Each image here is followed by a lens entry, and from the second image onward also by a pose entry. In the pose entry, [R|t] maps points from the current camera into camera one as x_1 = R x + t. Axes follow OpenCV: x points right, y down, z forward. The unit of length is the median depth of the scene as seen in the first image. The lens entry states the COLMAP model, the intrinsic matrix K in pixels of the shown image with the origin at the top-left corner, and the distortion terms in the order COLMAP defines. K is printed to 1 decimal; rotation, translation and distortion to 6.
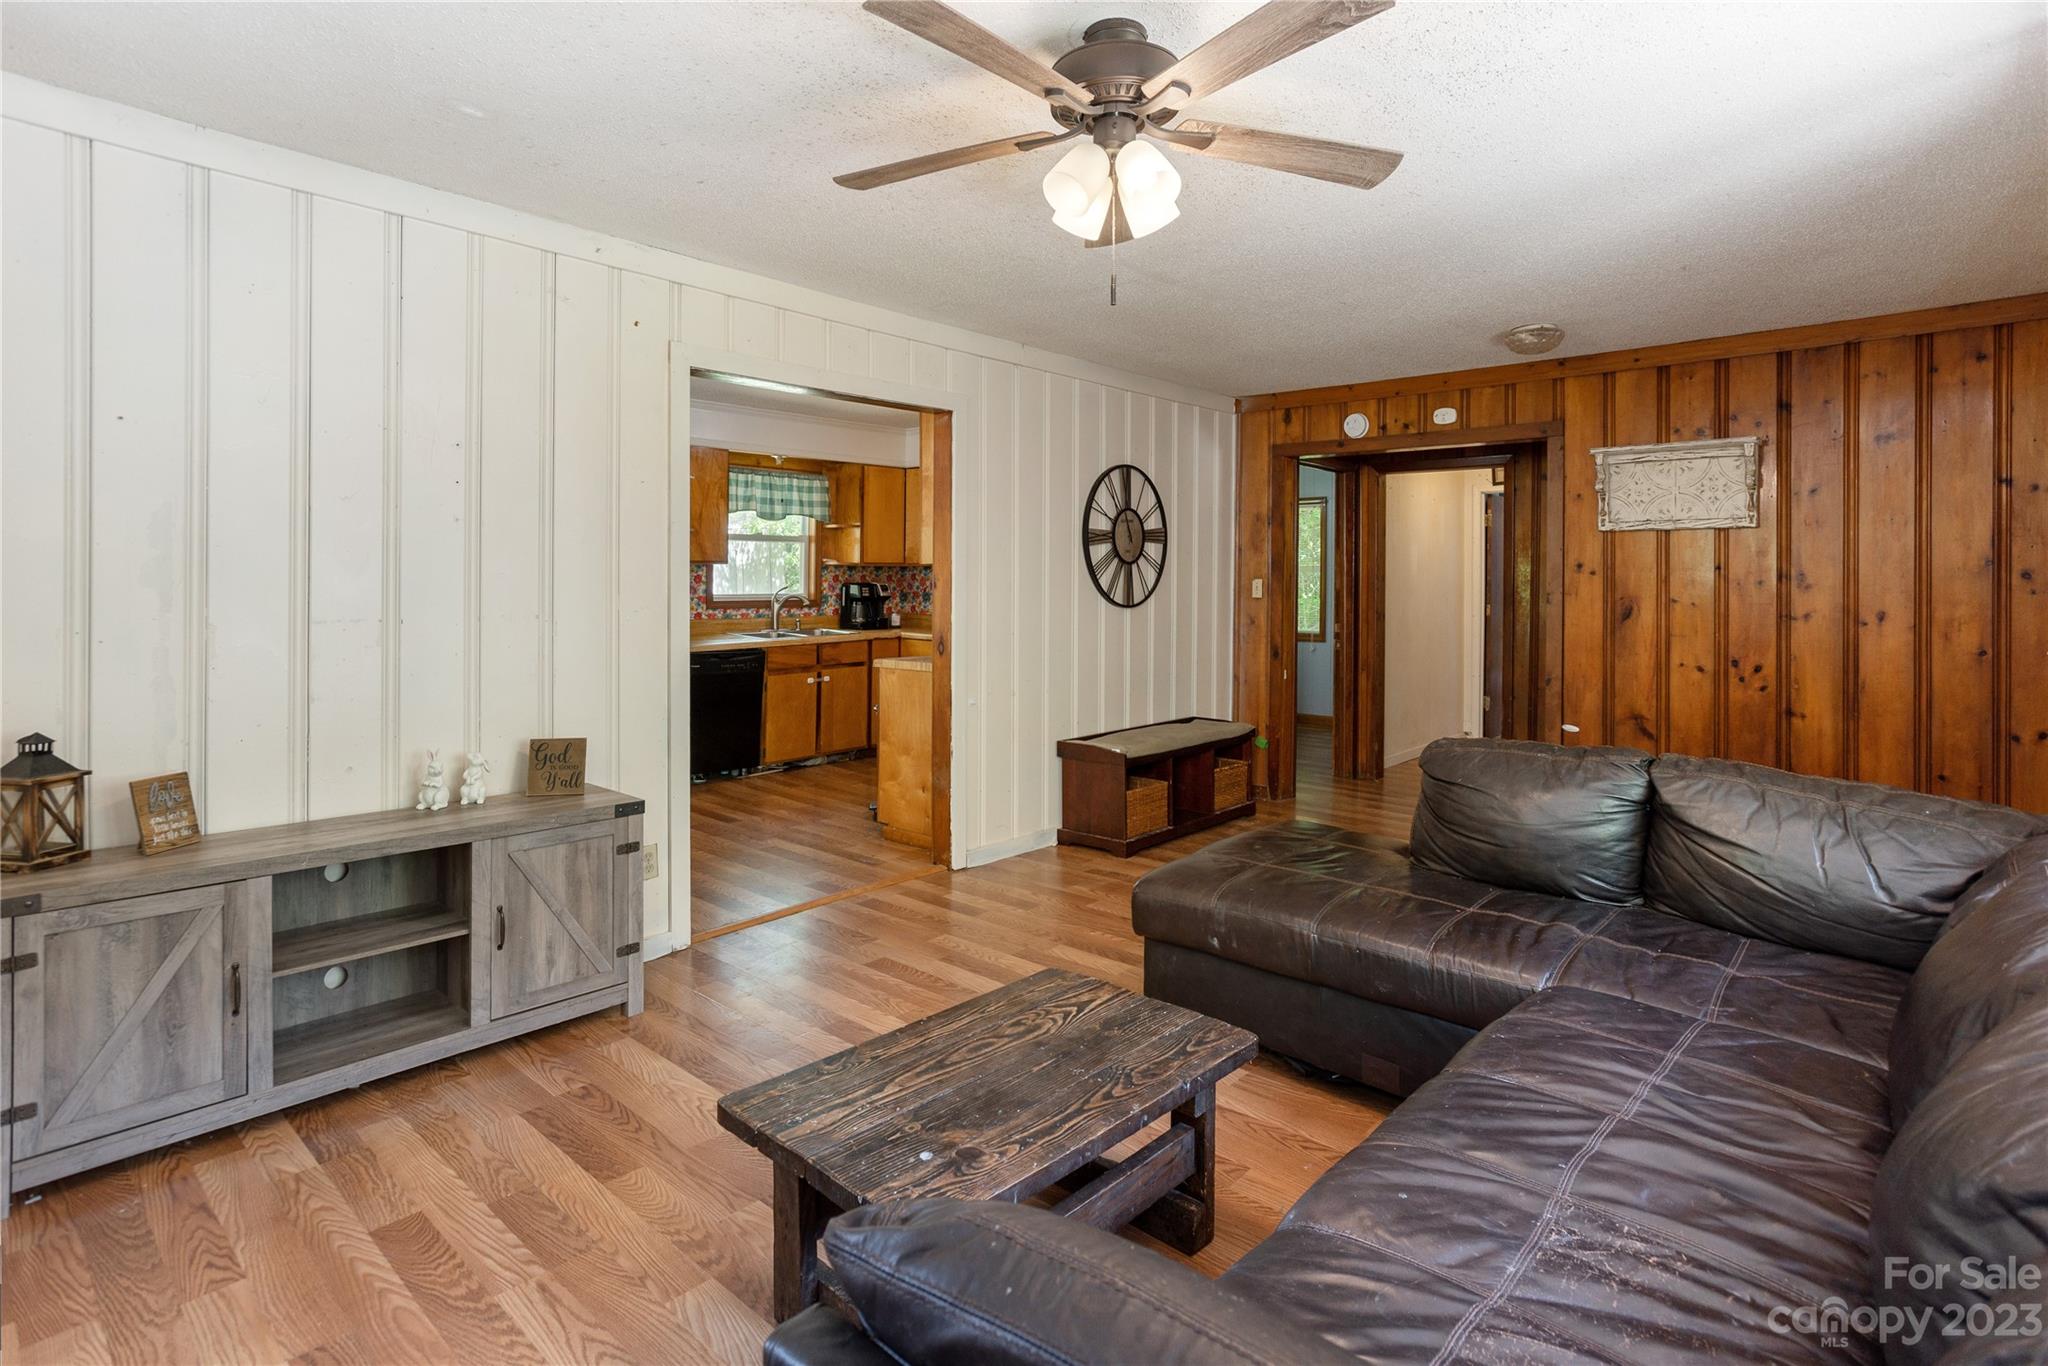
lens RADIAL K [[1041.2, 0, 978.6], [0, 1041.2, 573.7], [0, 0, 1]] dist [0.000435, 0.001544]
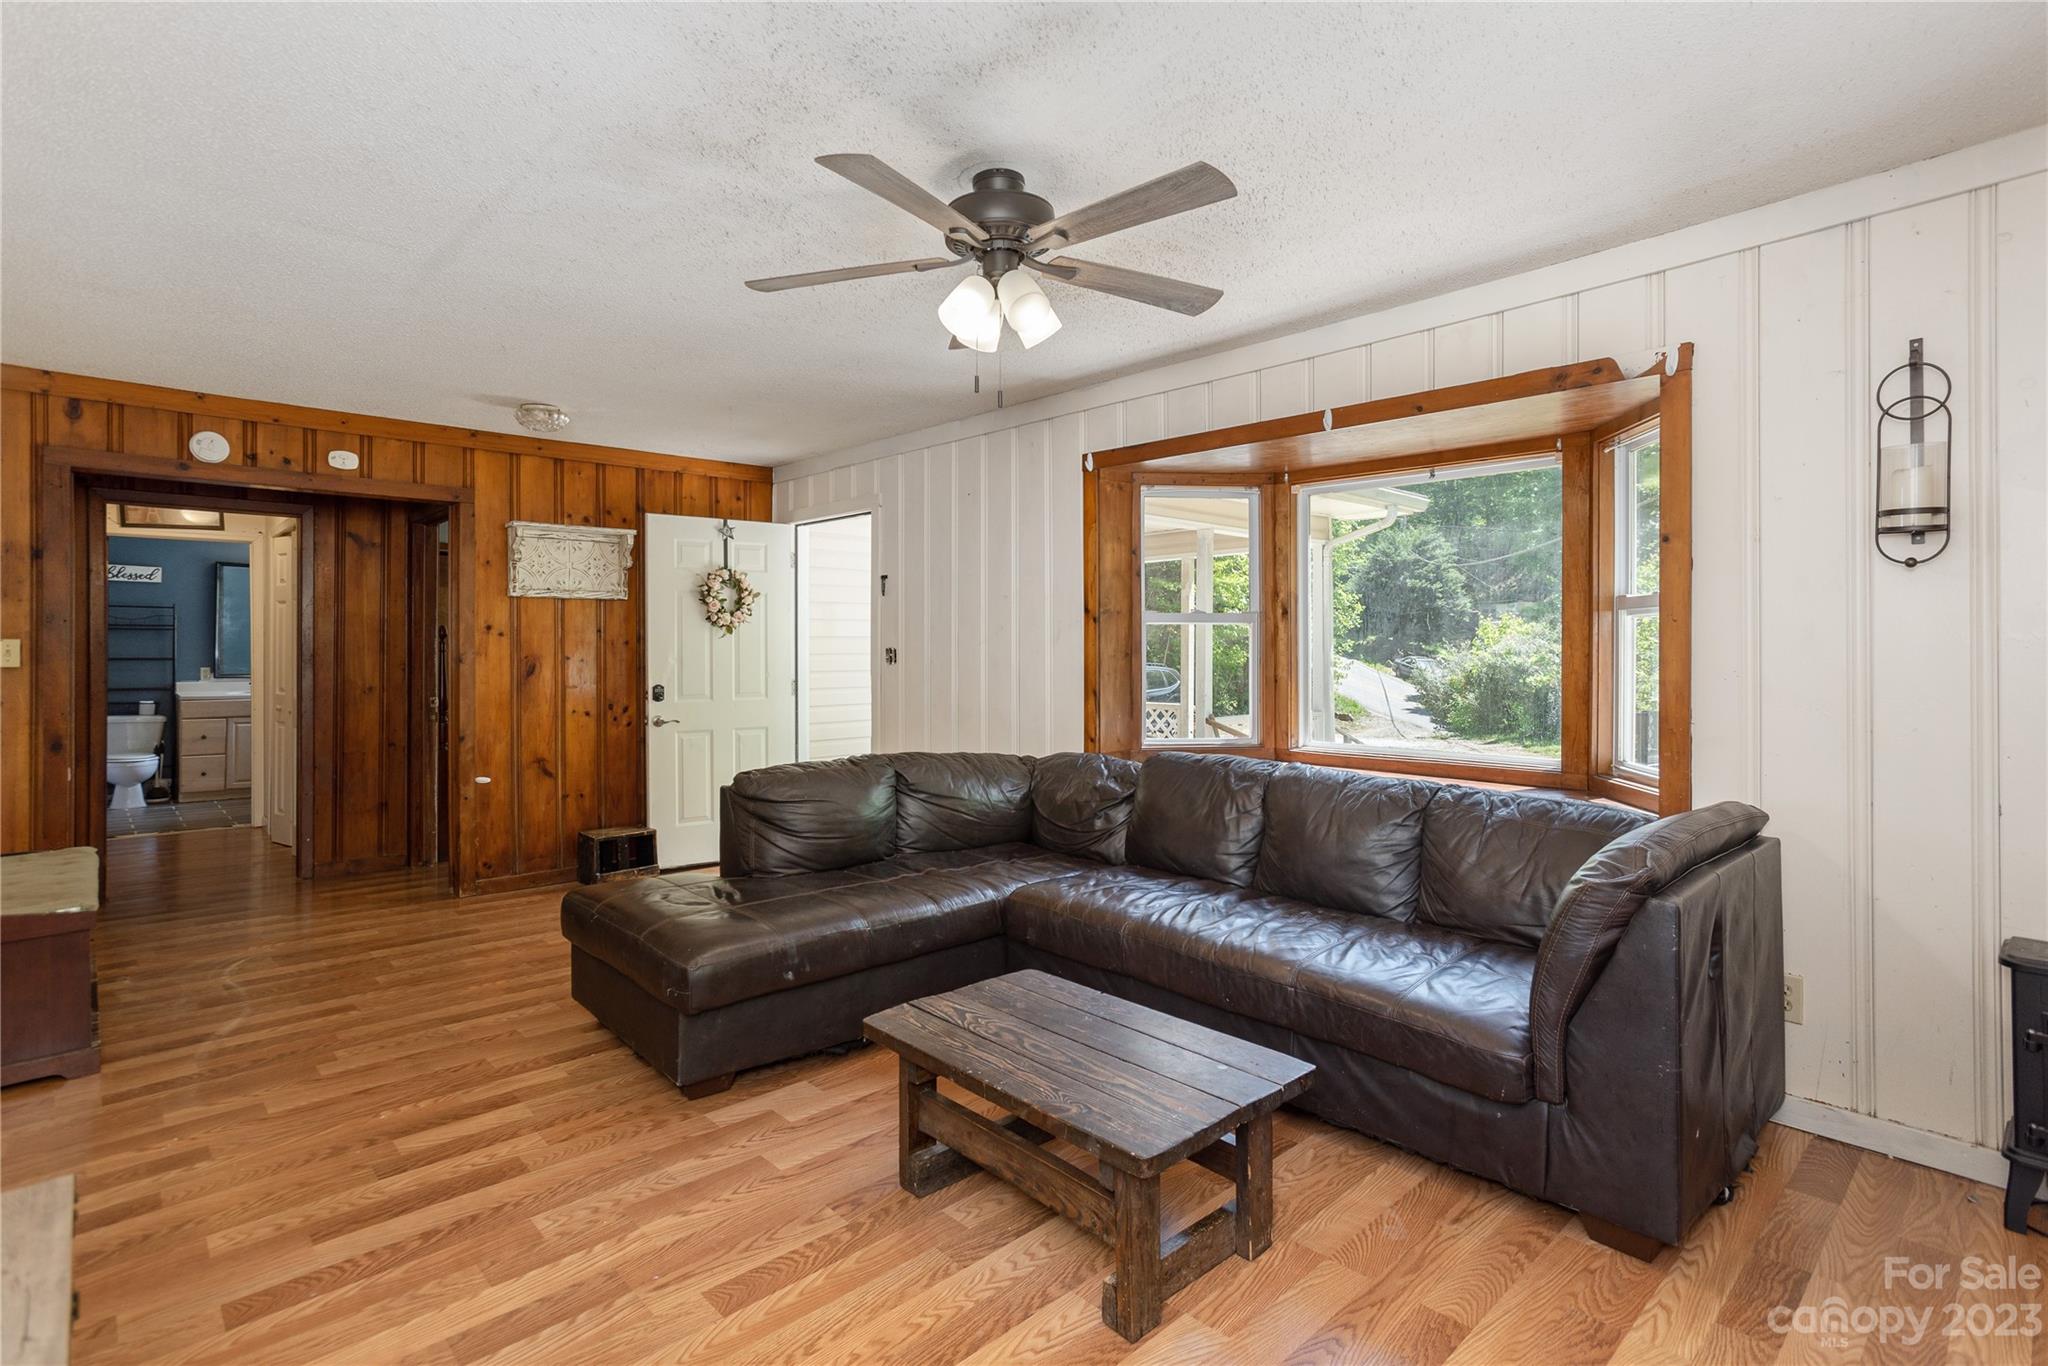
lens RADIAL K [[1041.2, 0, 1012.7], [0, 1041.2, 646.8], [0, 0, 1]] dist [0.000435, 0.001544]
pose [[0.061009, -0.002866, 0.998133, -0.475349], [-0.001690, 0.999994, 0.002975, 0.008485], [-0.998136, -0.001869, 0.061004, 0.410616]]
